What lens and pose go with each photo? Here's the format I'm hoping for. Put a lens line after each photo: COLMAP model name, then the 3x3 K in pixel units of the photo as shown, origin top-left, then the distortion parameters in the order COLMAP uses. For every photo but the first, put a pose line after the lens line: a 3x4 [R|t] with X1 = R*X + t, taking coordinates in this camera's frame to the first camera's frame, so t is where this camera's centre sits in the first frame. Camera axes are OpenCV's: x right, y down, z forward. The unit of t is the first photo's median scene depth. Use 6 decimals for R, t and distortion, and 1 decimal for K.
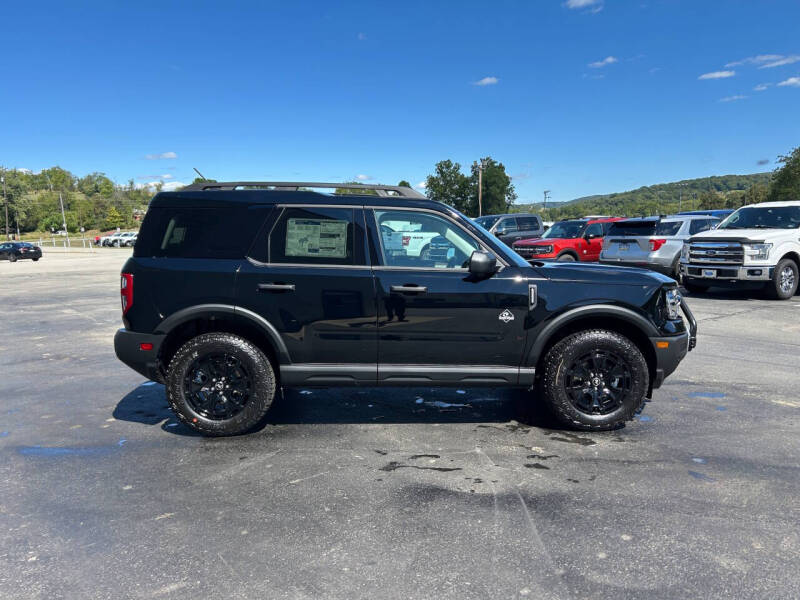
lens RADIAL K [[606.0, 0, 405.9], [0, 606.0, 302.0], [0, 0, 1]] dist [0.046486, -0.049849]
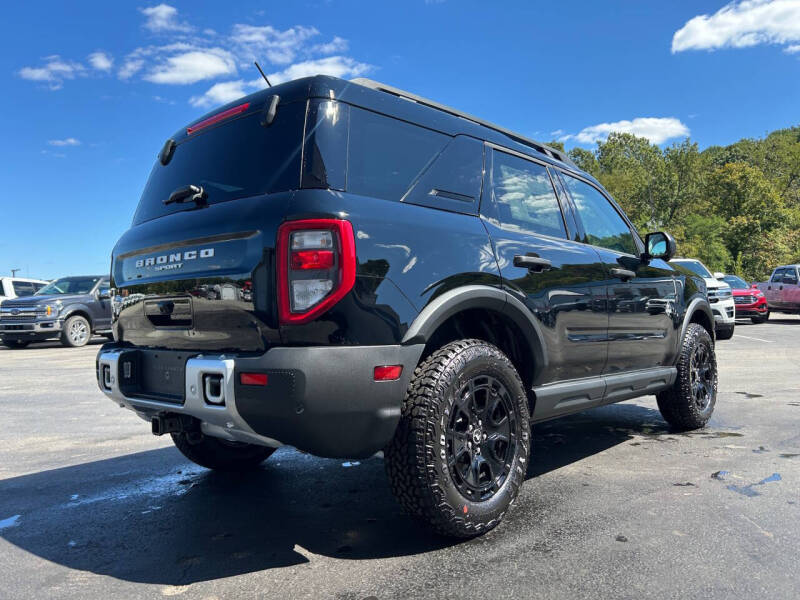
lens RADIAL K [[606.0, 0, 407.1], [0, 606.0, 295.5], [0, 0, 1]] dist [0.046486, -0.049849]
pose [[0.688683, 0.014806, 0.724911, -0.747454], [0.093623, 0.989606, -0.109156, 0.065625], [-0.718992, 0.143042, 0.680139, 0.651115]]
